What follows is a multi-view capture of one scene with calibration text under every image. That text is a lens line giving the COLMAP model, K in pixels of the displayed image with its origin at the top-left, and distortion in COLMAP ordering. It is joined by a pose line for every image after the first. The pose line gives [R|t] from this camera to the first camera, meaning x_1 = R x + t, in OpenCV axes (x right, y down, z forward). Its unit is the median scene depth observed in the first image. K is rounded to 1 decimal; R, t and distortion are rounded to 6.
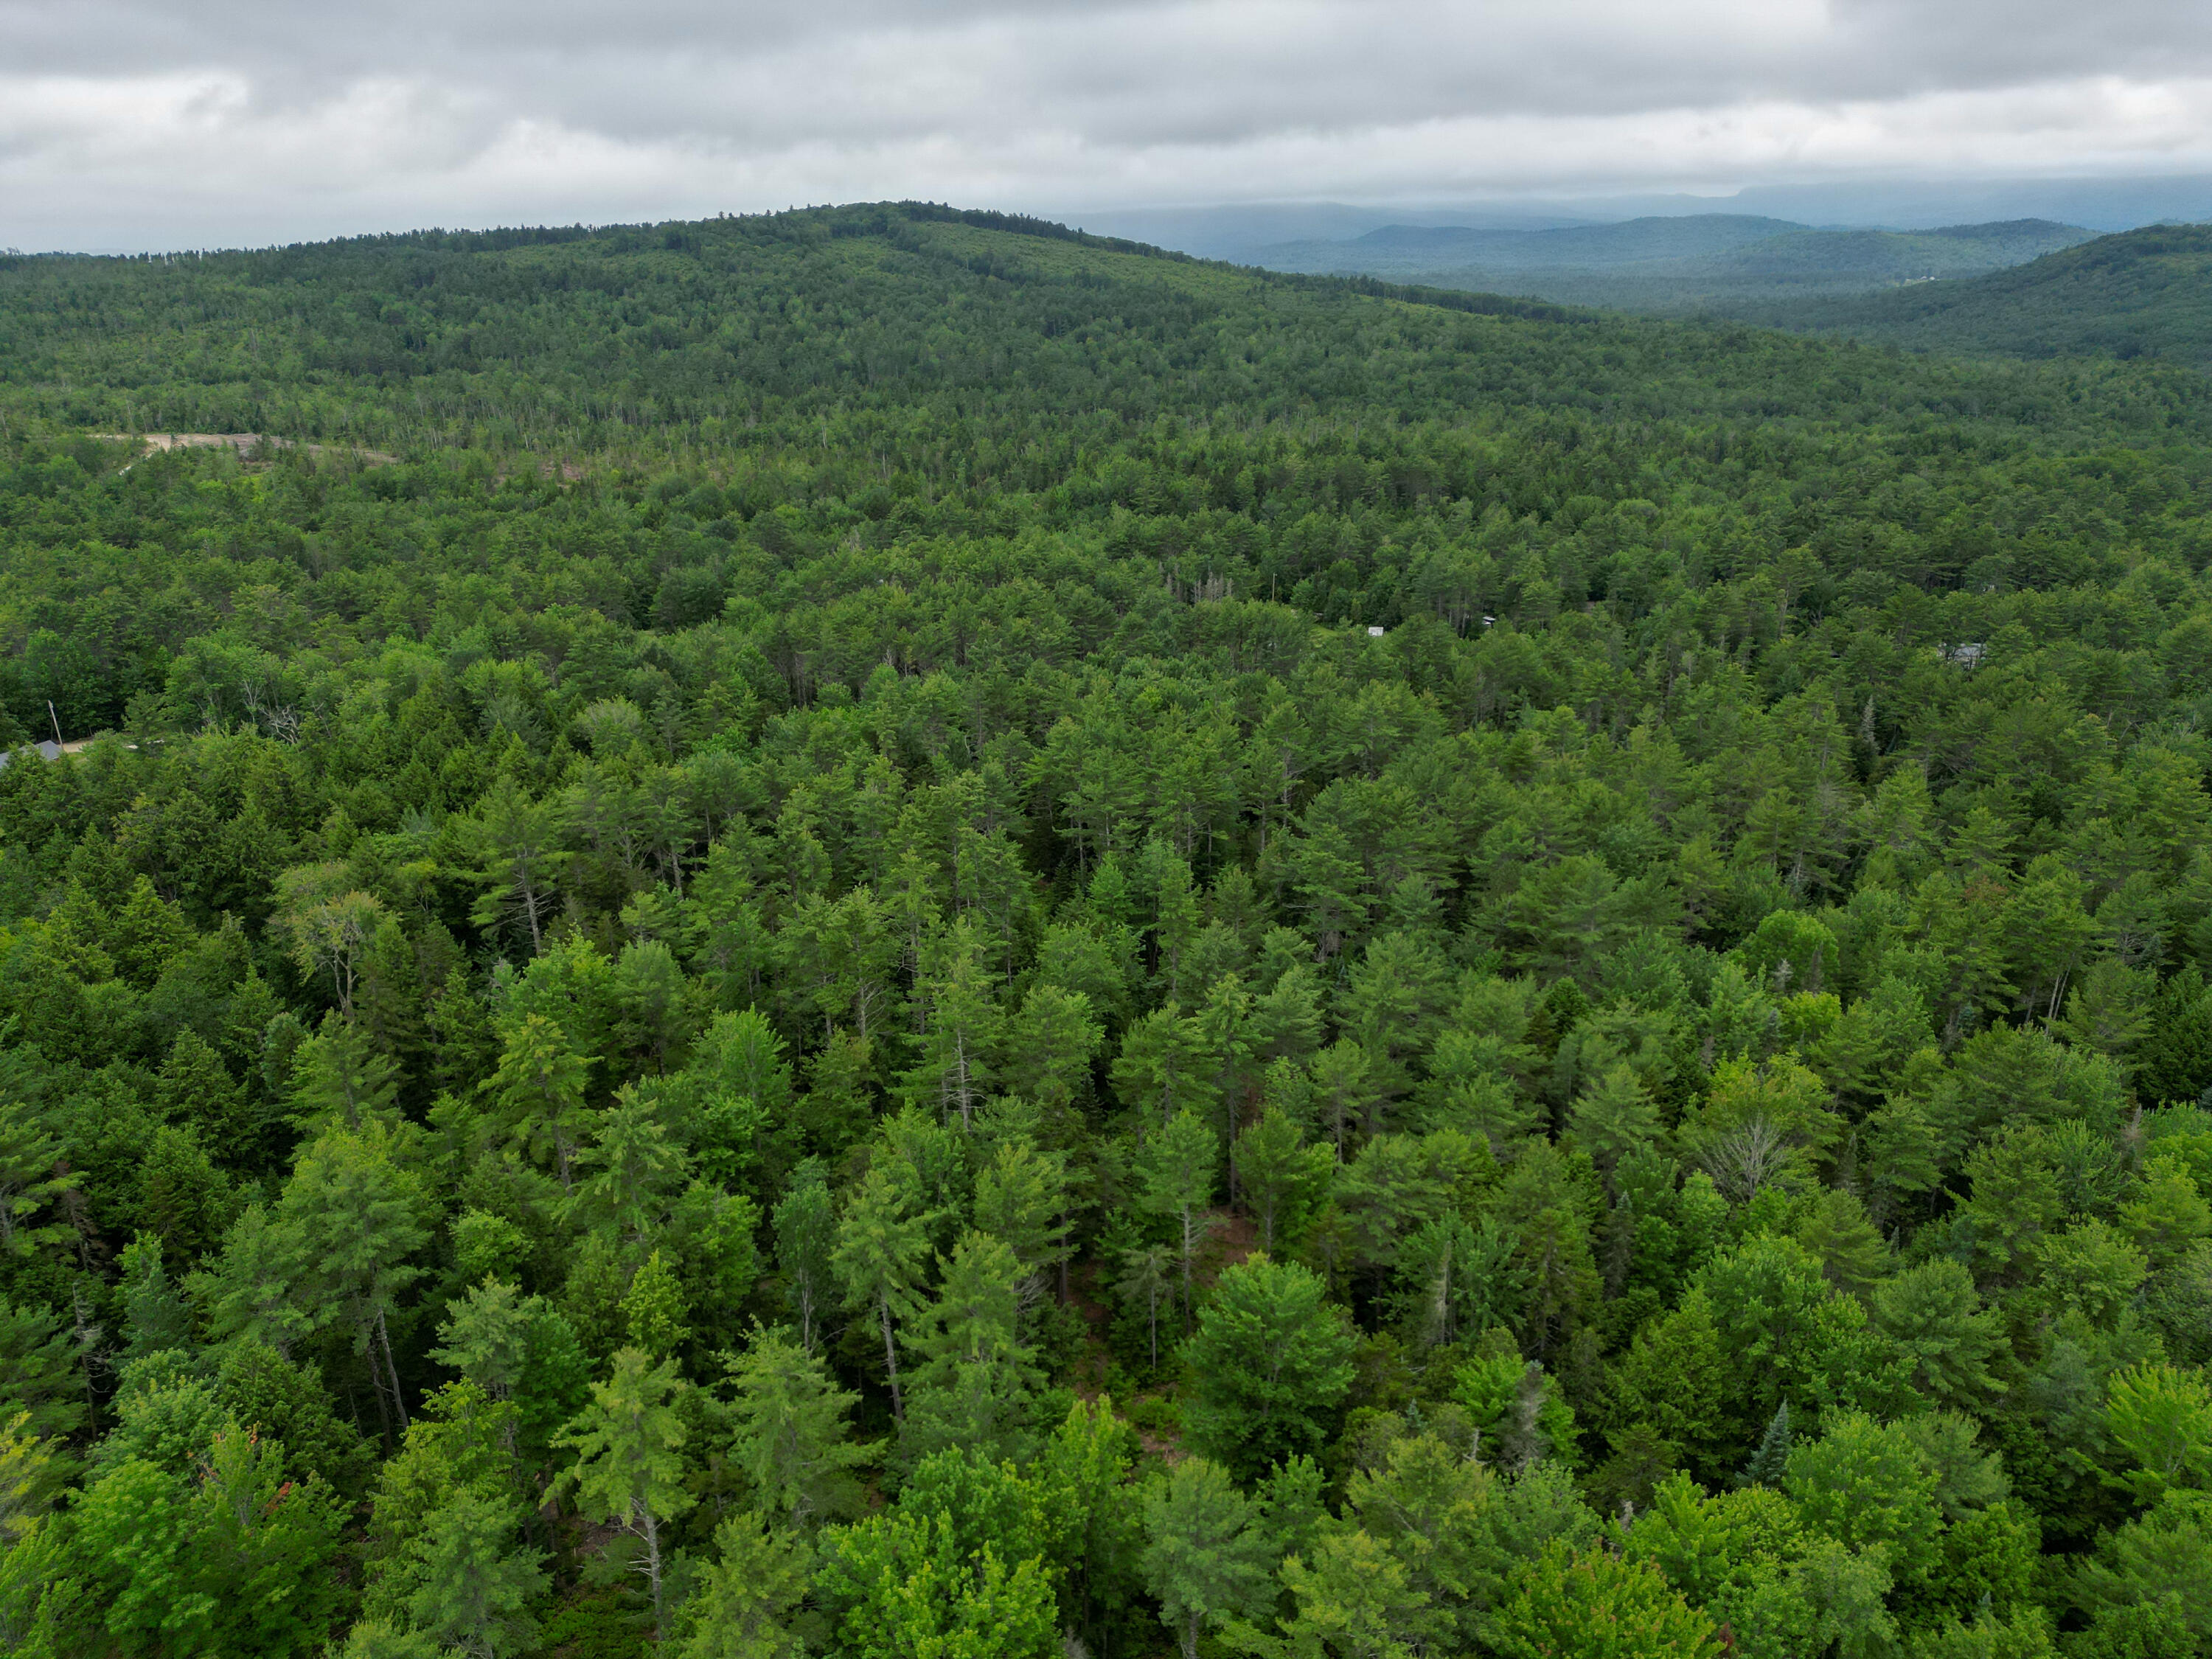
lens RADIAL K [[1547.2, 0, 1094.6], [0, 1547.2, 822.9], [0, 0, 1]] dist [0.079405, -0.072521]
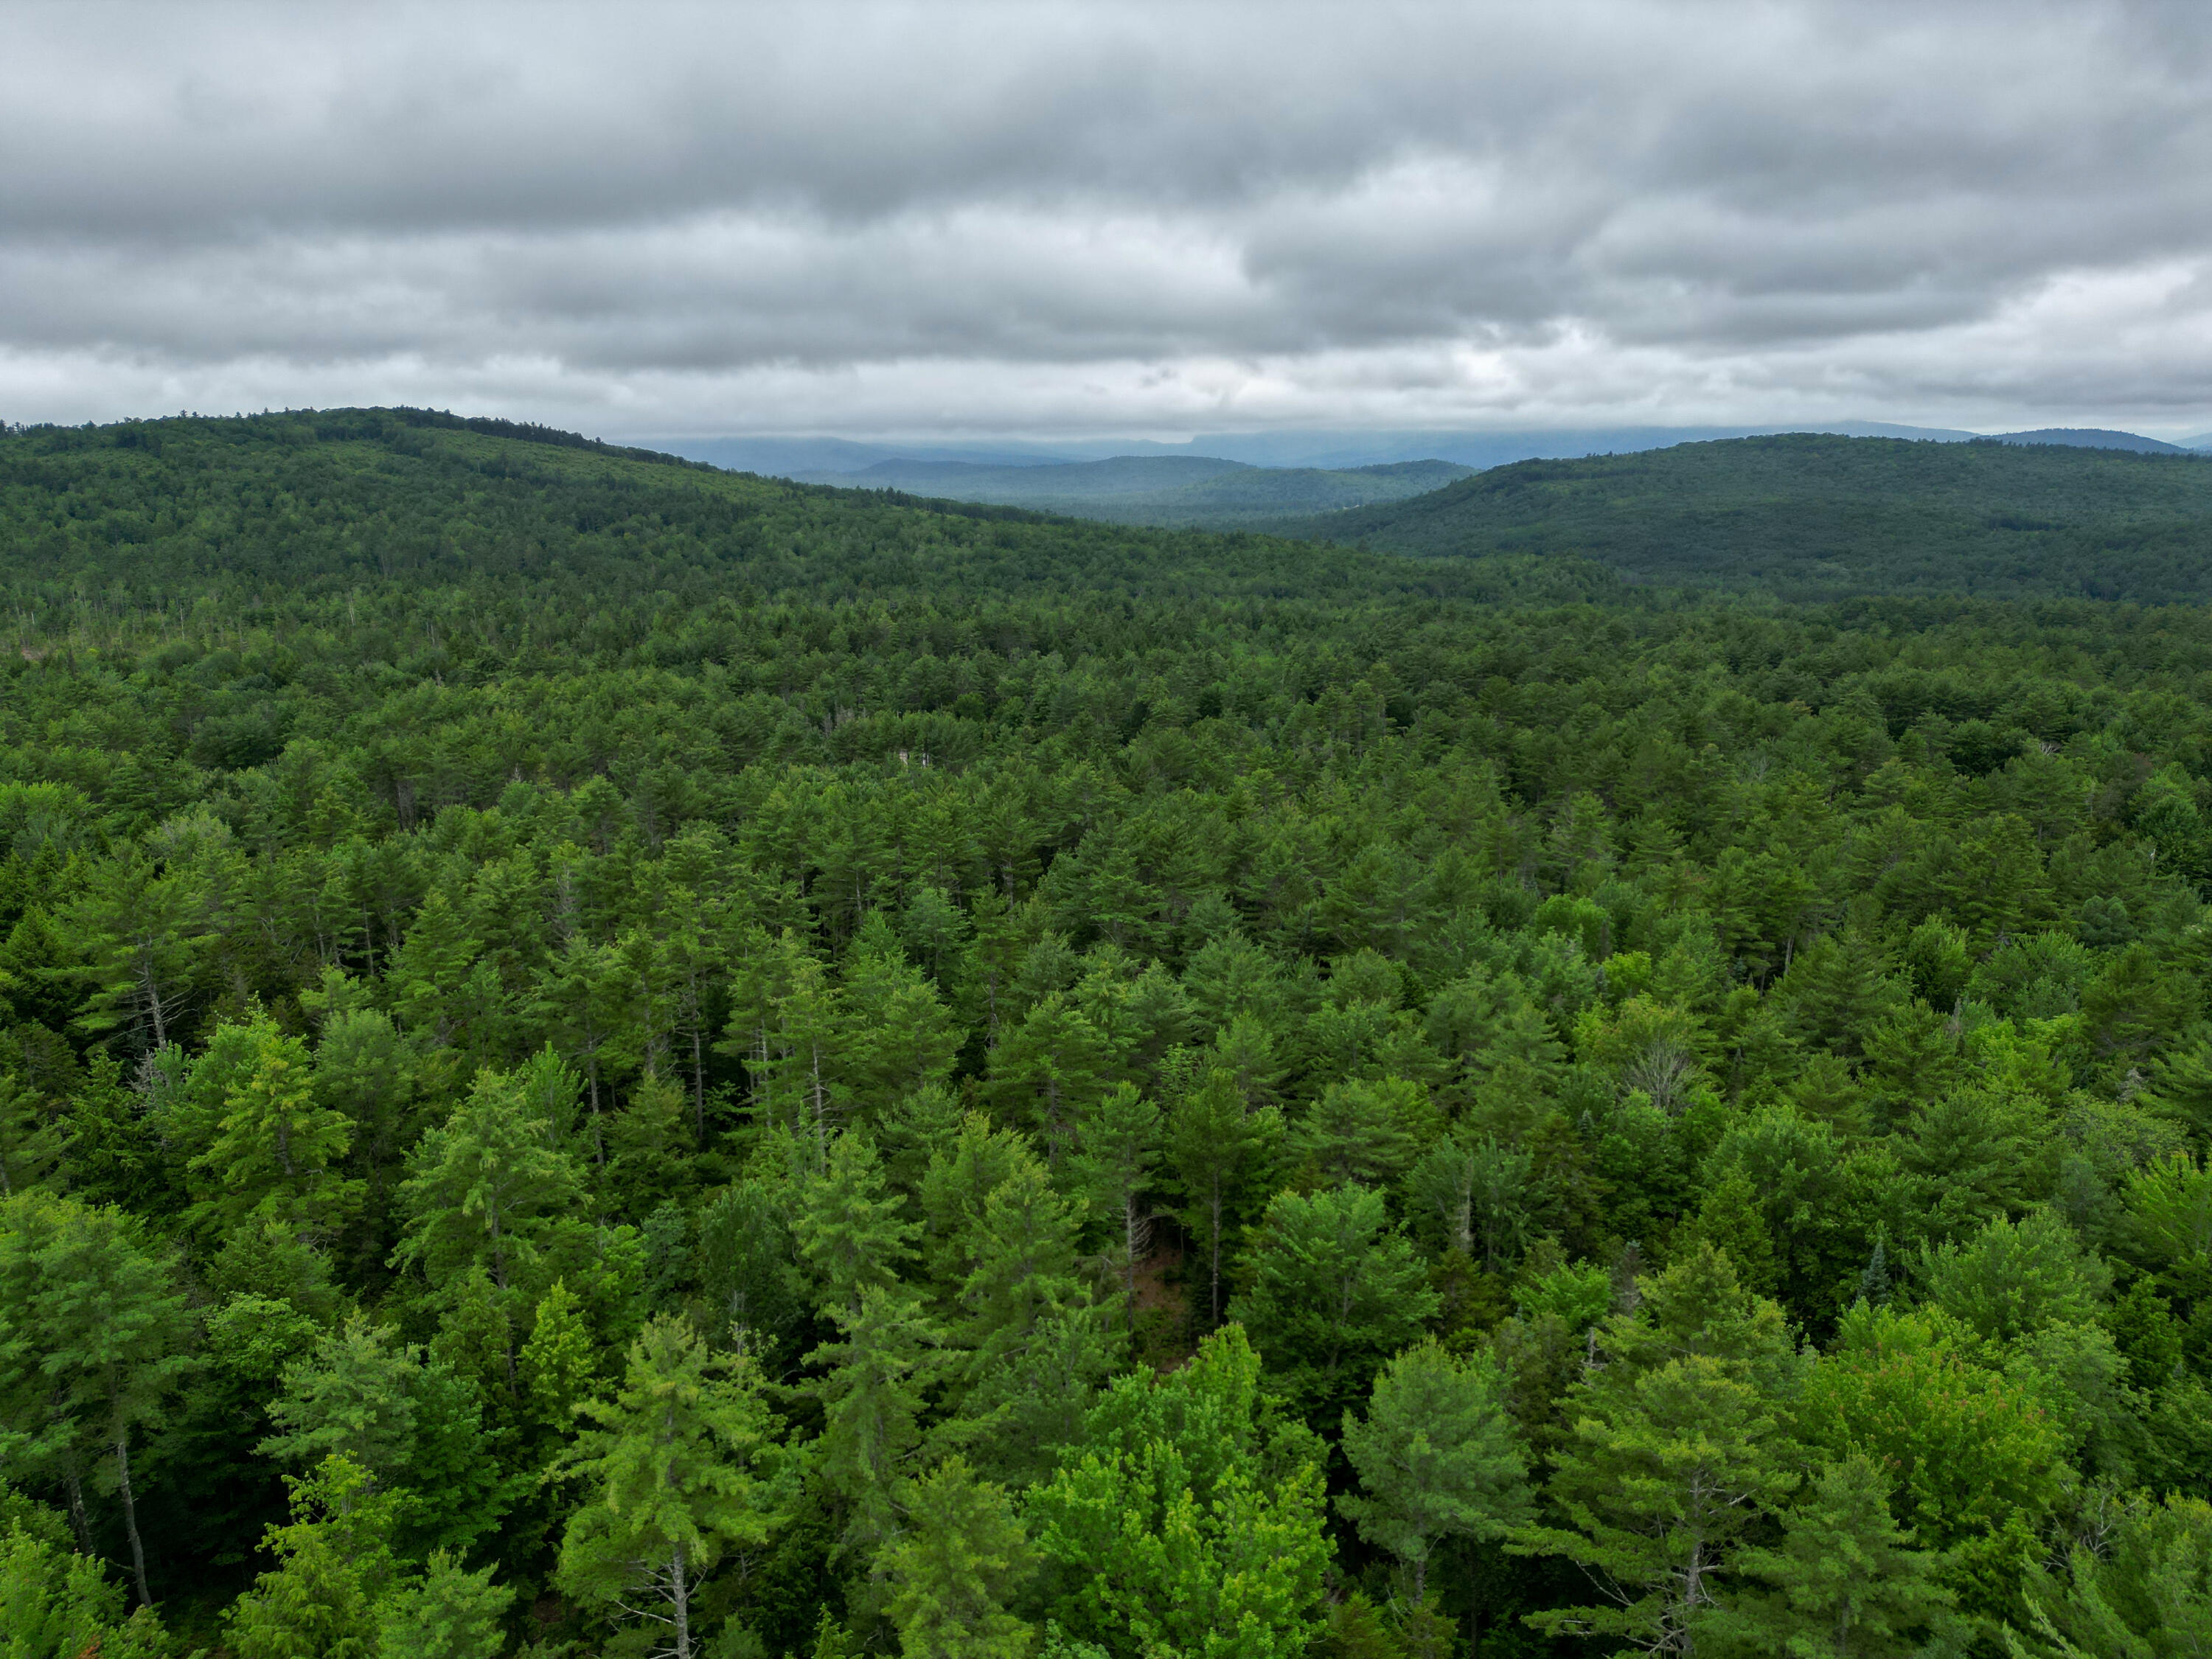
lens RADIAL K [[1547.2, 0, 1097.1], [0, 1547.2, 827.4], [0, 0, 1]] dist [0.079405, -0.072521]
pose [[0.953870, -0.058479, 0.294468, -0.098379], [0.097292, 0.988125, -0.118927, 0.070821], [-0.284017, 0.142090, 0.948233, 0.078304]]
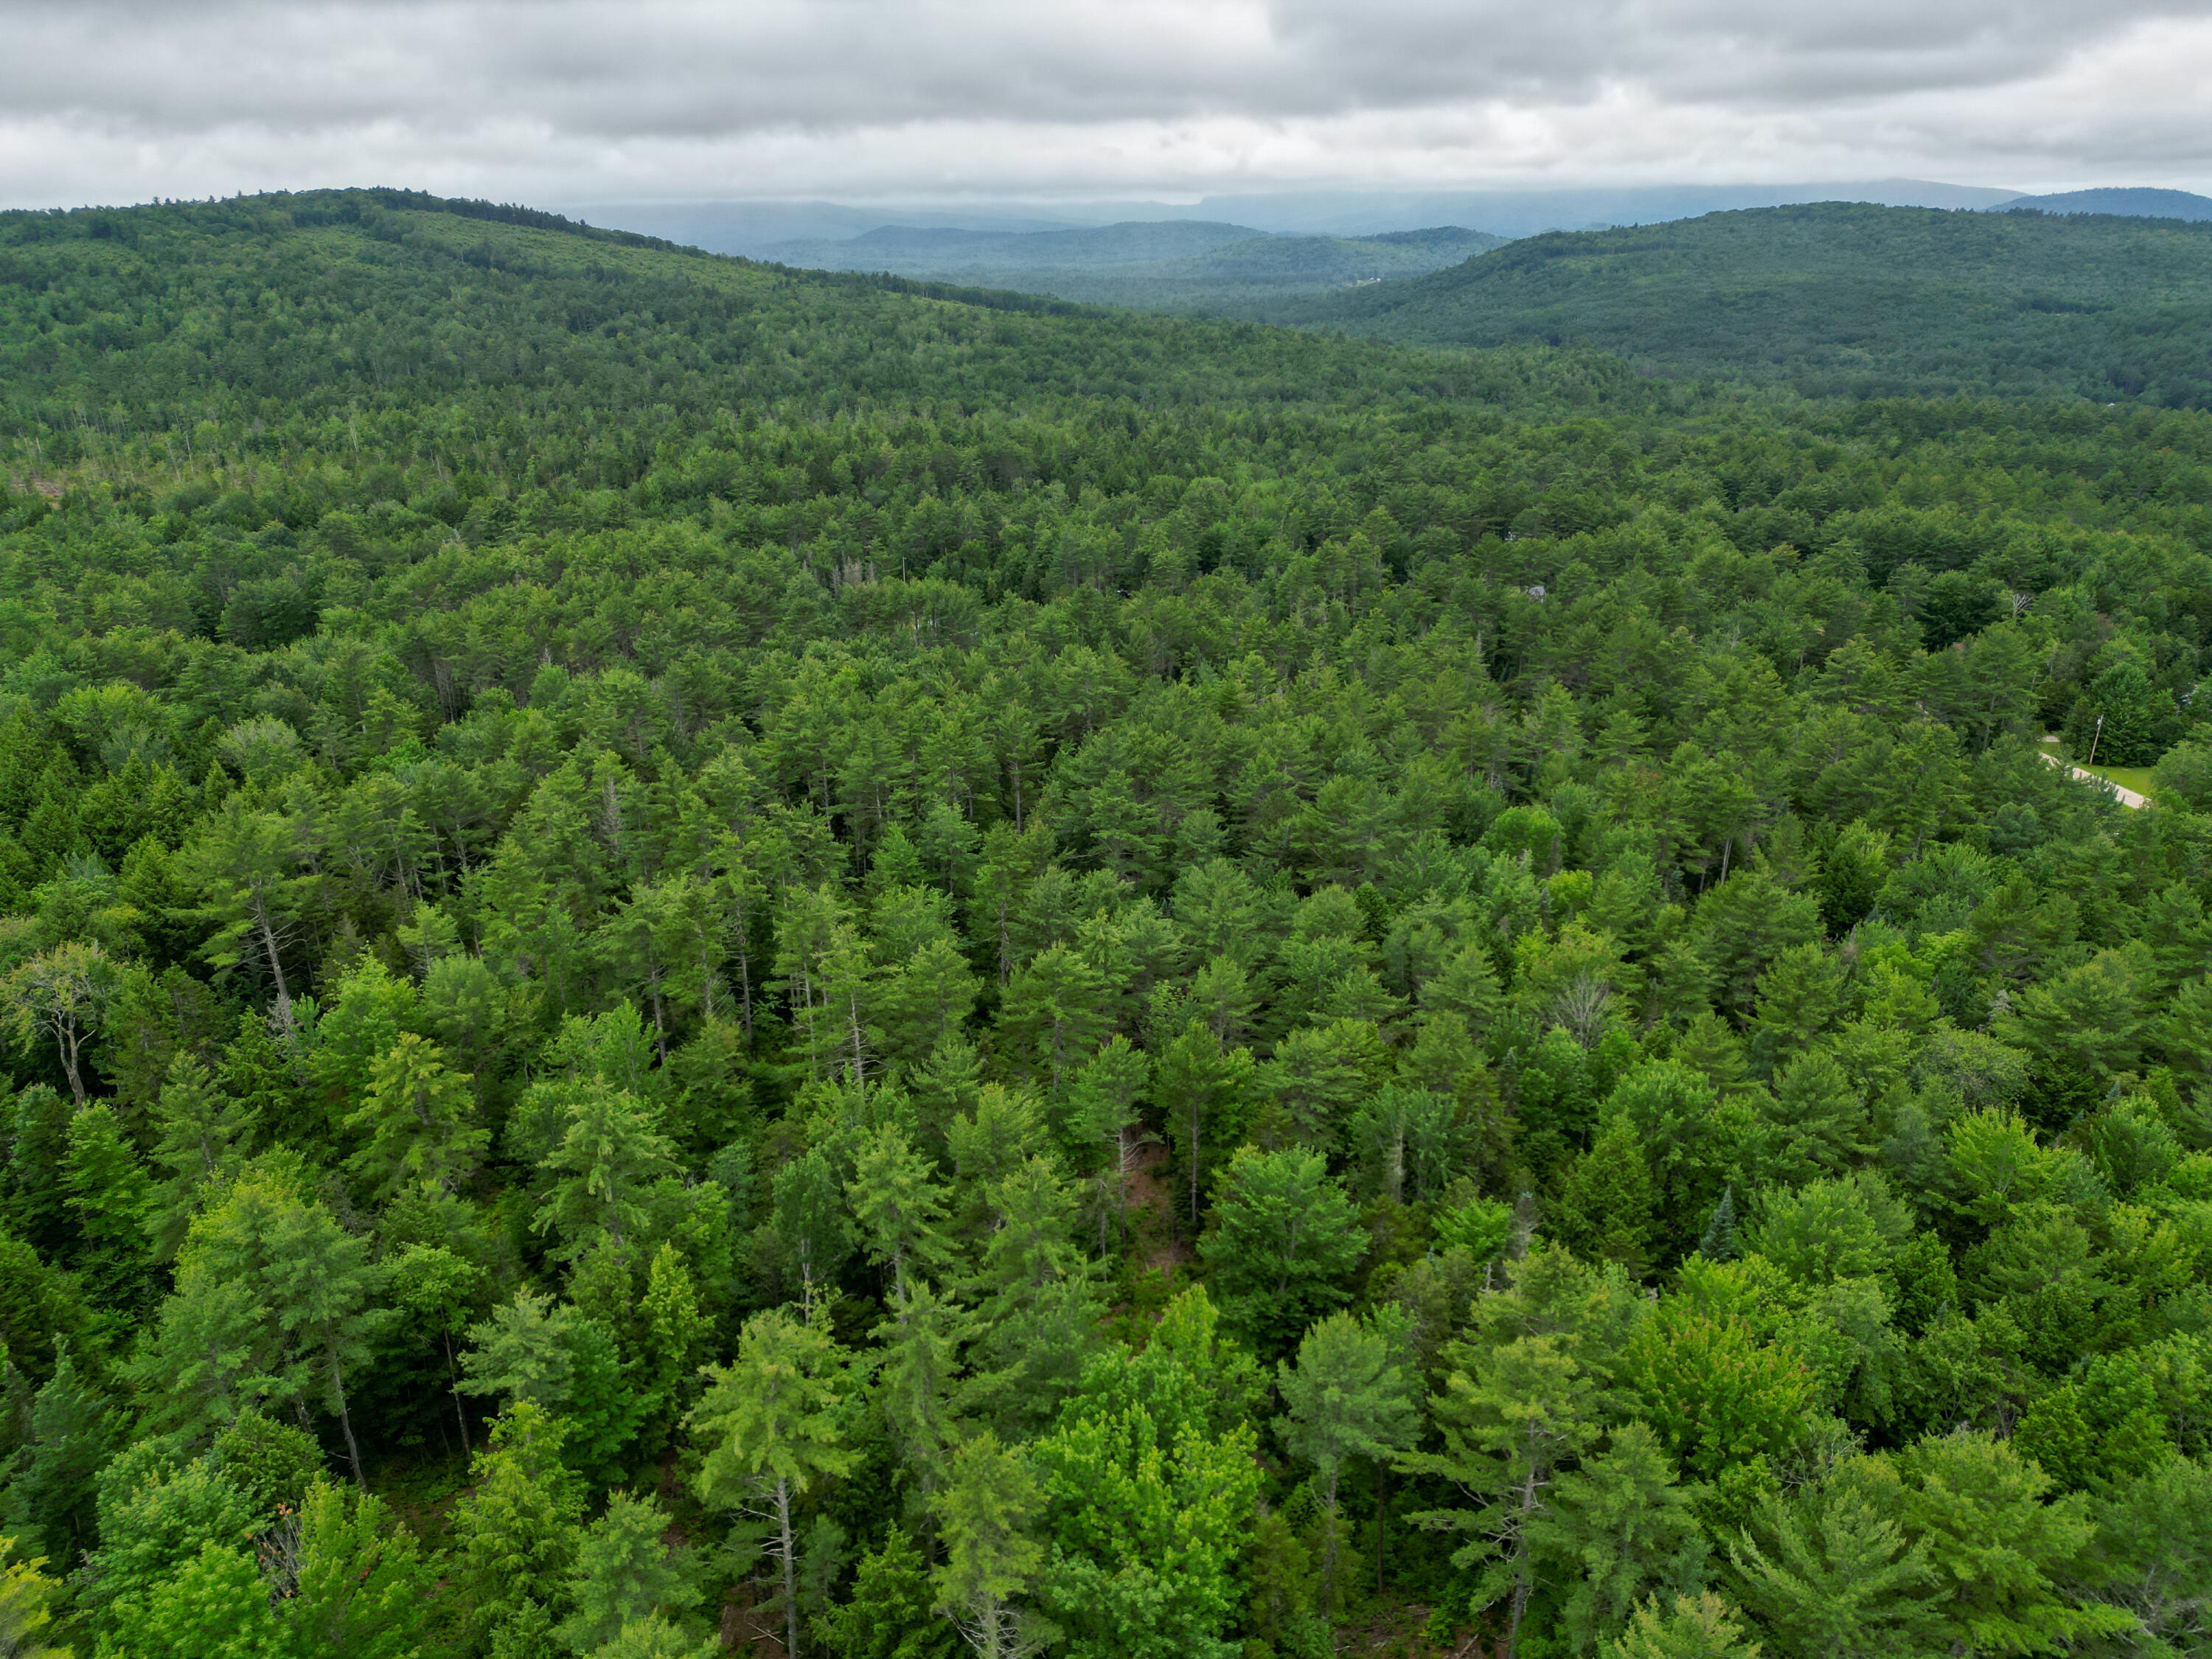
lens RADIAL K [[1547.2, 0, 1095.7], [0, 1547.2, 828.7], [0, 0, 1]] dist [0.079405, -0.072521]
pose [[0.954827, -0.101532, 0.279280, -0.109718], [0.100683, 0.994766, 0.017423, 0.014789], [-0.279587, 0.011483, 0.960052, 0.010191]]
